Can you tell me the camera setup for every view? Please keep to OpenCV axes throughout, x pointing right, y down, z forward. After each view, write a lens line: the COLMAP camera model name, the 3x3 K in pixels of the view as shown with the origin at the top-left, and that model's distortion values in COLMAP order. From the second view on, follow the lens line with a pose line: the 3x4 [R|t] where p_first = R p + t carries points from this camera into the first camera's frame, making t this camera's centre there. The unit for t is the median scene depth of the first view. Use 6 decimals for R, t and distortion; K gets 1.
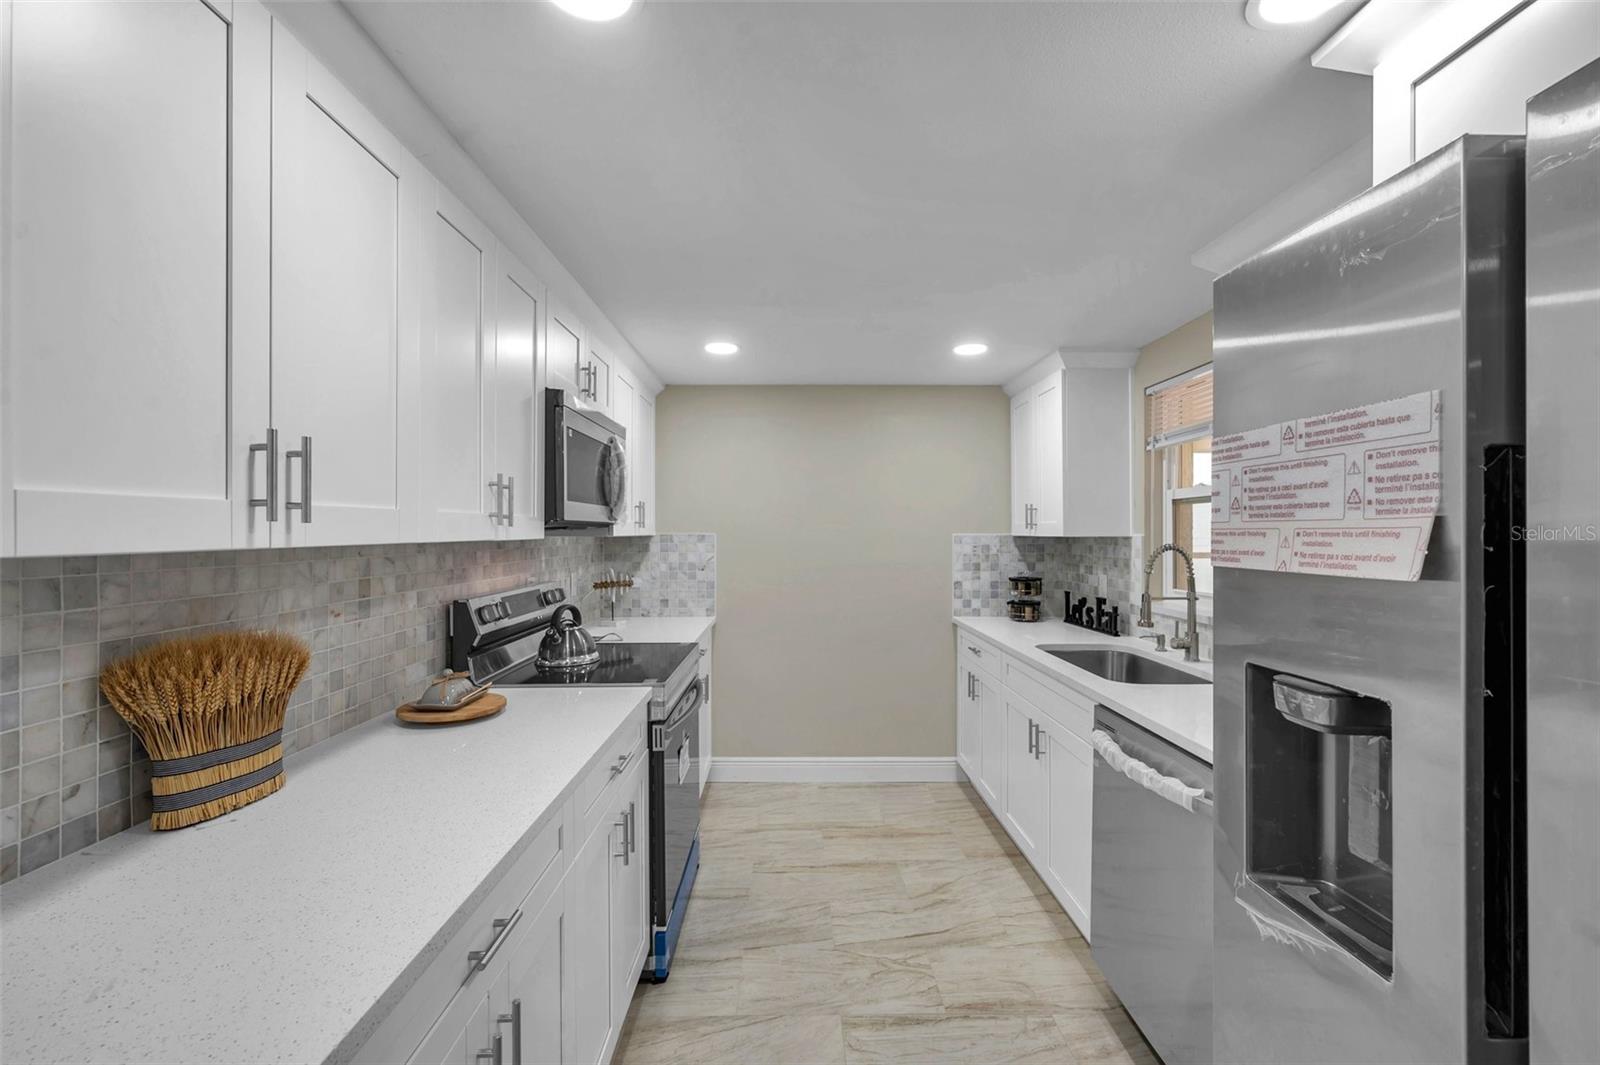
lens RADIAL K [[665.7, 0, 798.4], [0, 665.7, 530.7], [0, 0, 1]] dist [-0.000852, -0.001051]
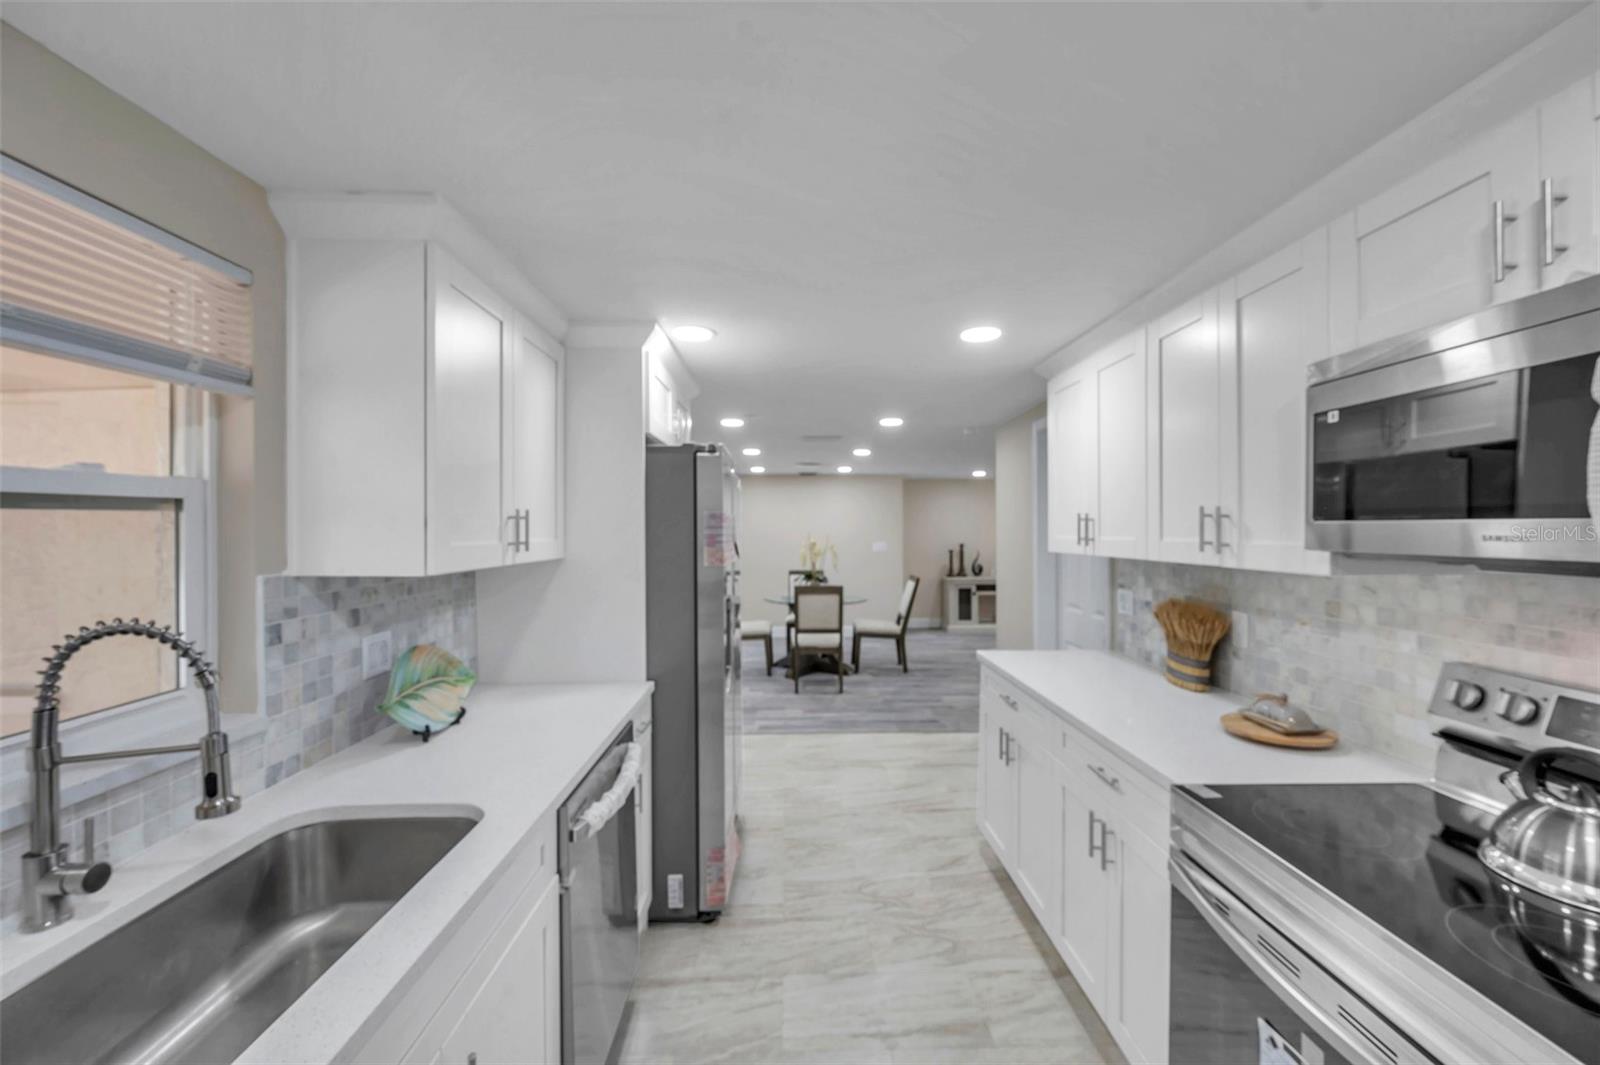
lens RADIAL K [[630.7, 0, 797.9], [0, 630.7, 532.7], [0, 0, 1]] dist [-0.000631, -0.000751]
pose [[-0.999986, 0.002723, -0.004433, 0.140516], [0.002698, 0.999981, 0.005577, -0.028732], [0.004448, 0.005565, -0.999975, 1.218812]]
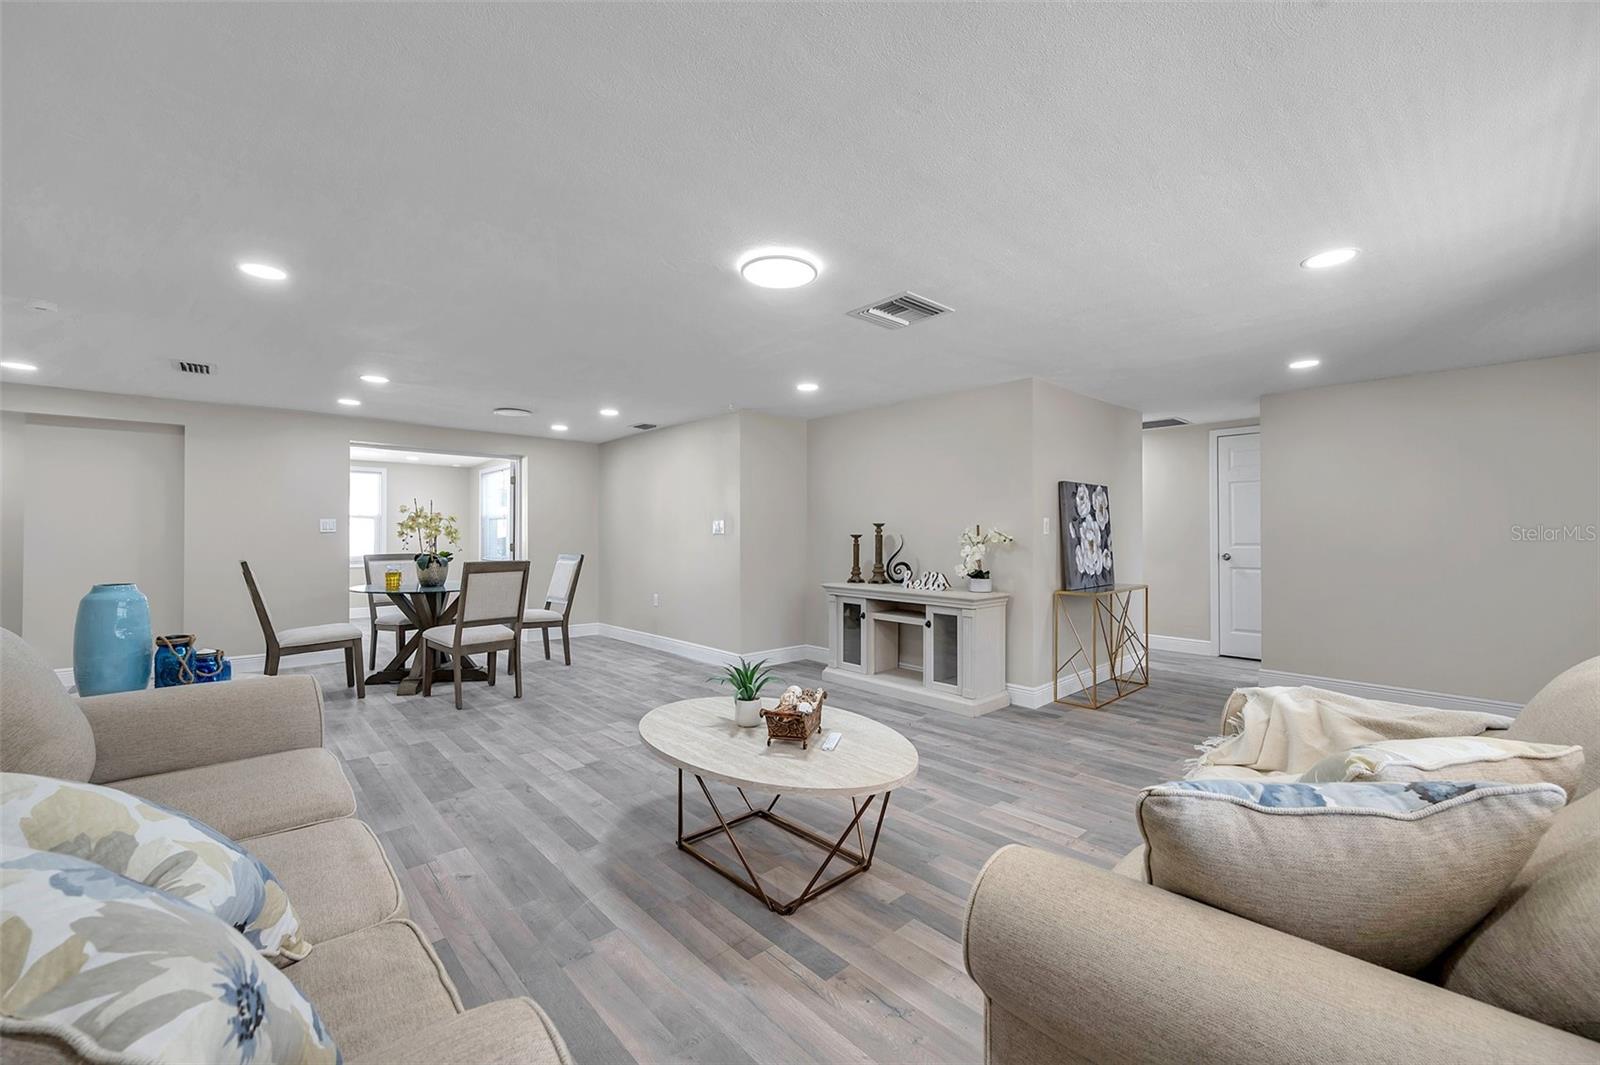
lens RADIAL K [[630.7, 0, 804.1], [0, 630.7, 530.0], [0, 0, 1]] dist [-0.000631, -0.000751]
pose [[-0.669100, 0.003561, 0.743164, -1.936317], [-0.002435, 0.999973, -0.006984, 0.083264], [-0.743168, -0.006482, -0.669073, -0.725072]]
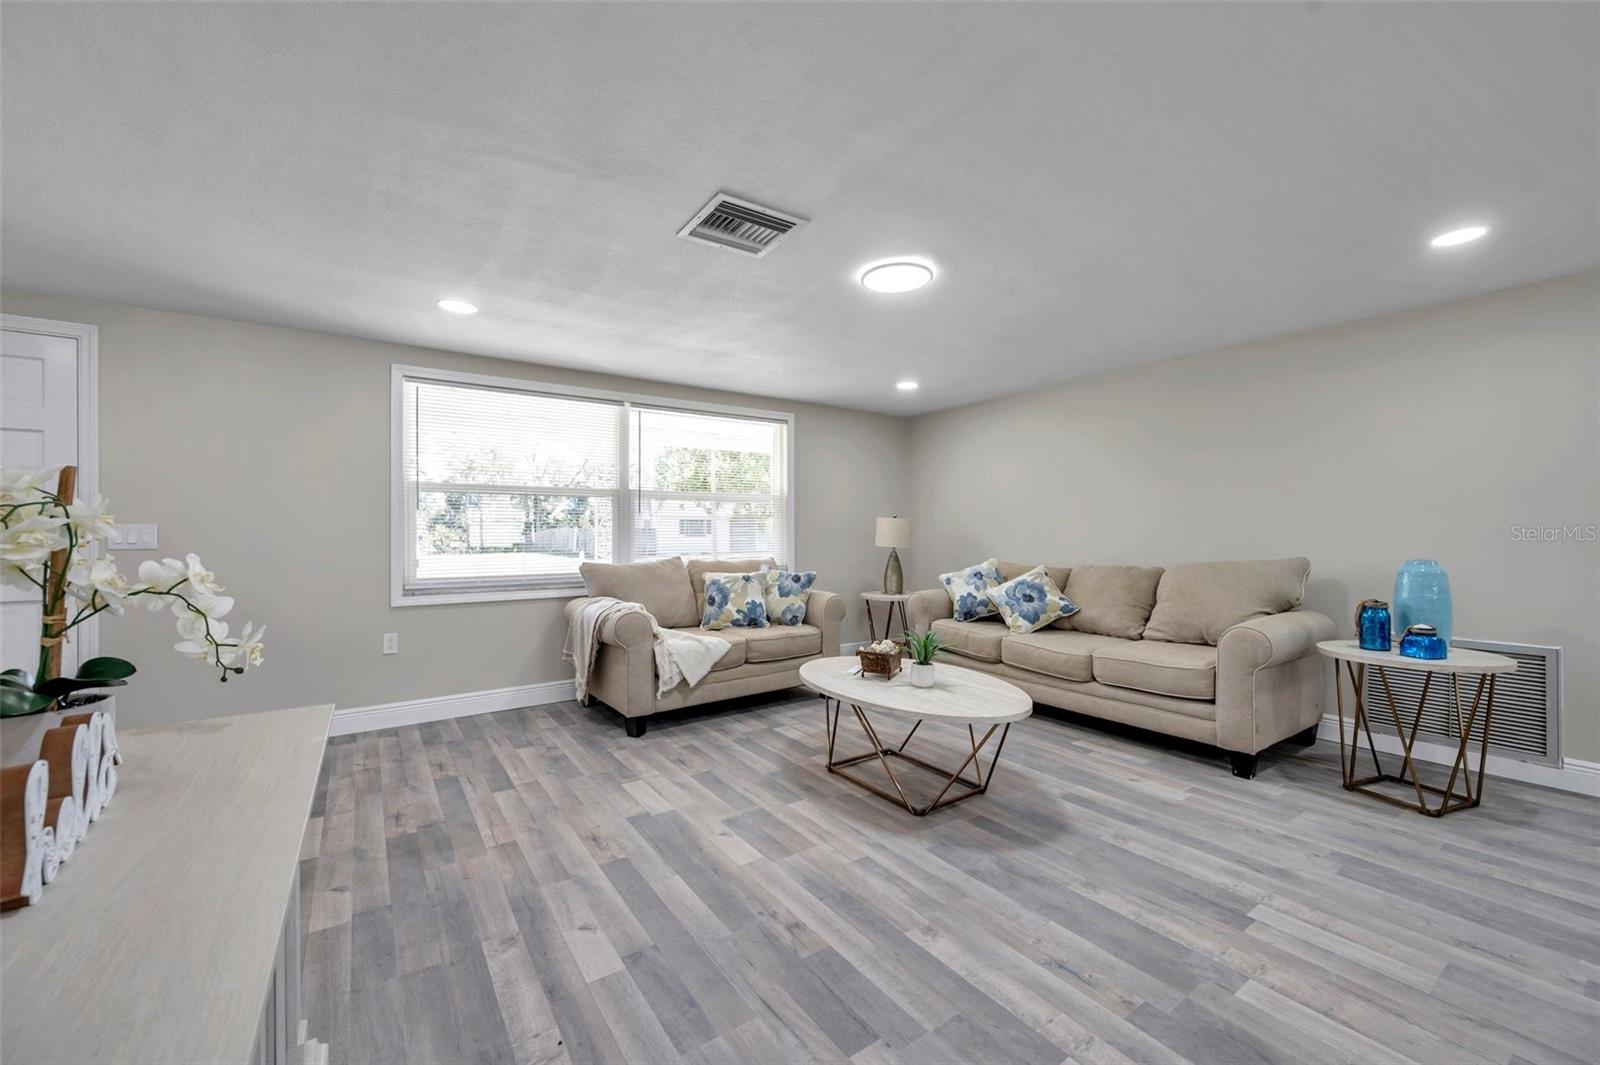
lens RADIAL K [[630.7, 0, 799.0], [0, 630.7, 531.6], [0, 0, 1]] dist [-0.000631, -0.000751]
pose [[0.555248, -0.000019, -0.831685, -0.551183], [0.002638, 0.999995, 0.001739, 0.096559], [0.831681, -0.003159, 0.555245, -1.939597]]
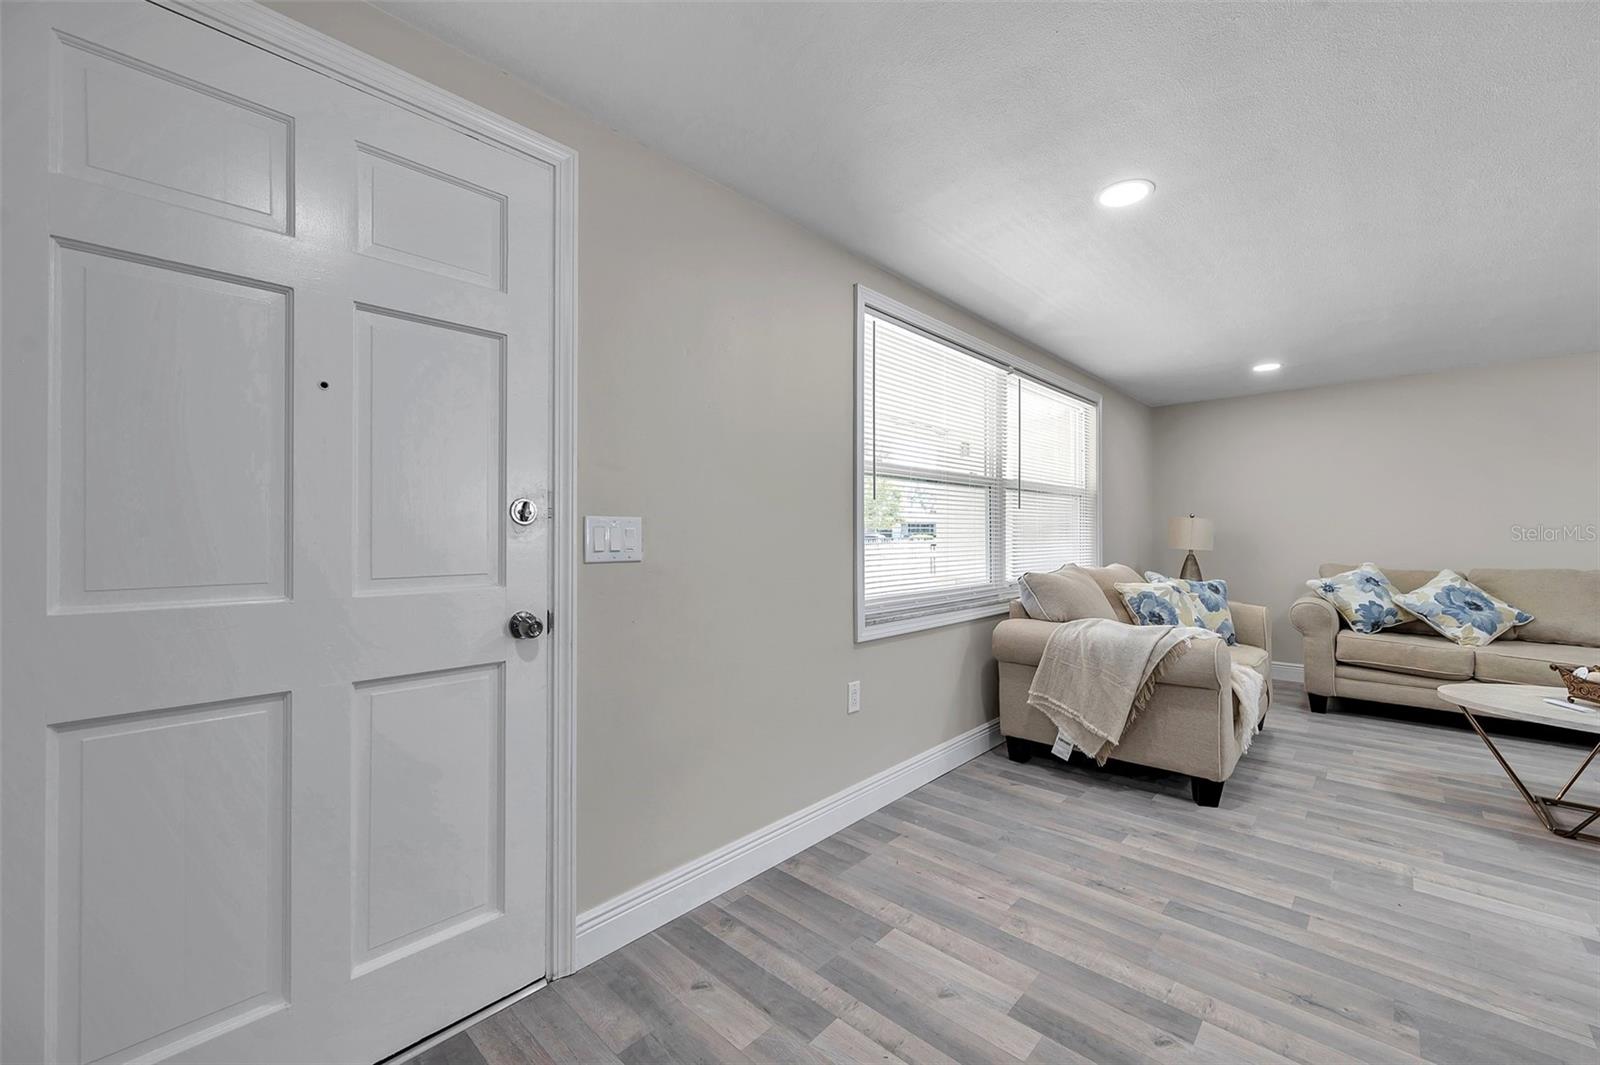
lens RADIAL K [[630.7, 0, 796.8], [0, 630.7, 535.8], [0, 0, 1]] dist [-0.000631, -0.000751]
pose [[0.715963, 0.003629, -0.698129, -1.545142], [0.001043, 0.999980, 0.006267, 0.097561], [0.698137, -0.005215, 0.715945, -2.605109]]
